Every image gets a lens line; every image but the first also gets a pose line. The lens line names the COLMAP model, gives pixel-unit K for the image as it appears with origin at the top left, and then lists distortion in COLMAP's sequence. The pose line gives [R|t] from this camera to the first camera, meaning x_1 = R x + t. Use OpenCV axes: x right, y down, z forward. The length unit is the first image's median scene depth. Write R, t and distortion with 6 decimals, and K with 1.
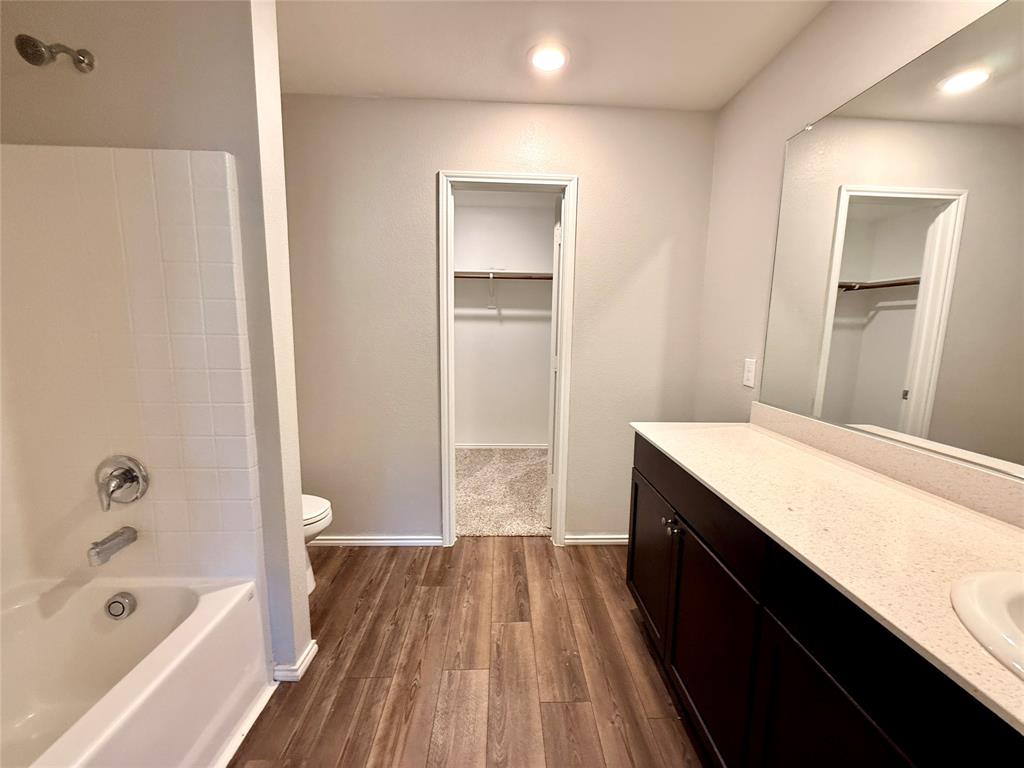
lens RADIAL K [[408.7, 0, 510.4], [0, 408.7, 387.5], [0, 0, 1]] dist [0.000198, 0.000156]
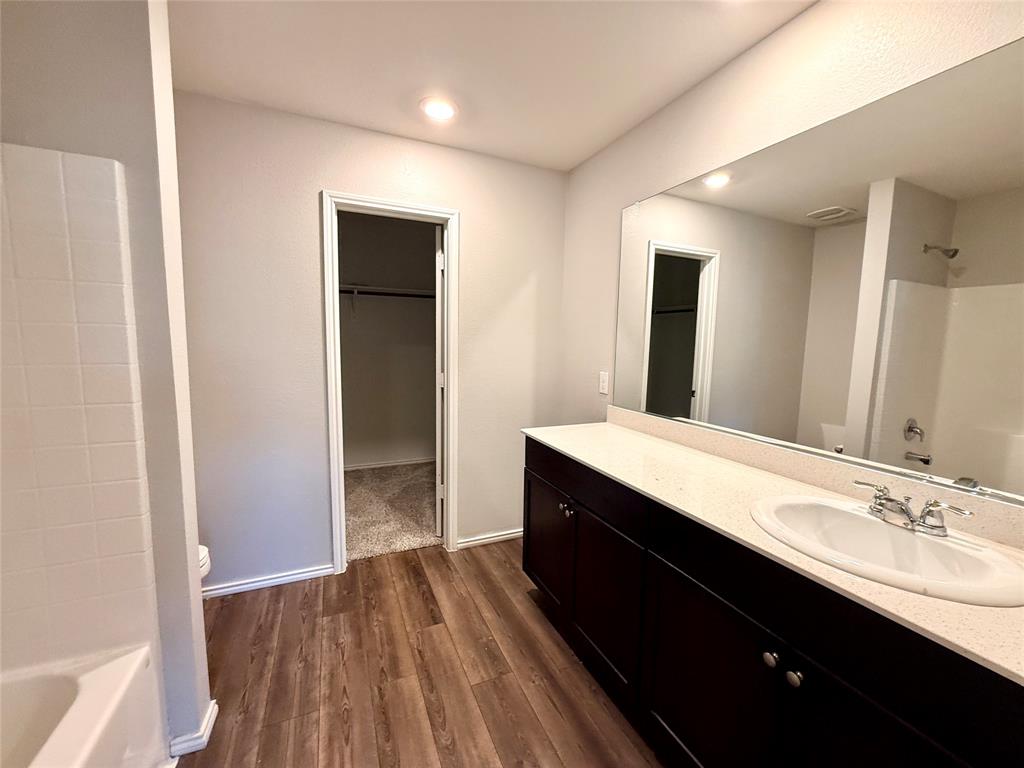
lens RADIAL K [[408.7, 0, 511.4], [0, 408.7, 391.2], [0, 0, 1]] dist [0.000198, 0.000156]
pose [[0.929803, -0.045580, 0.365224, -0.156025], [0.053287, 0.998518, -0.011044, -0.011624], [-0.364179, 0.029730, 0.930854, -0.082167]]
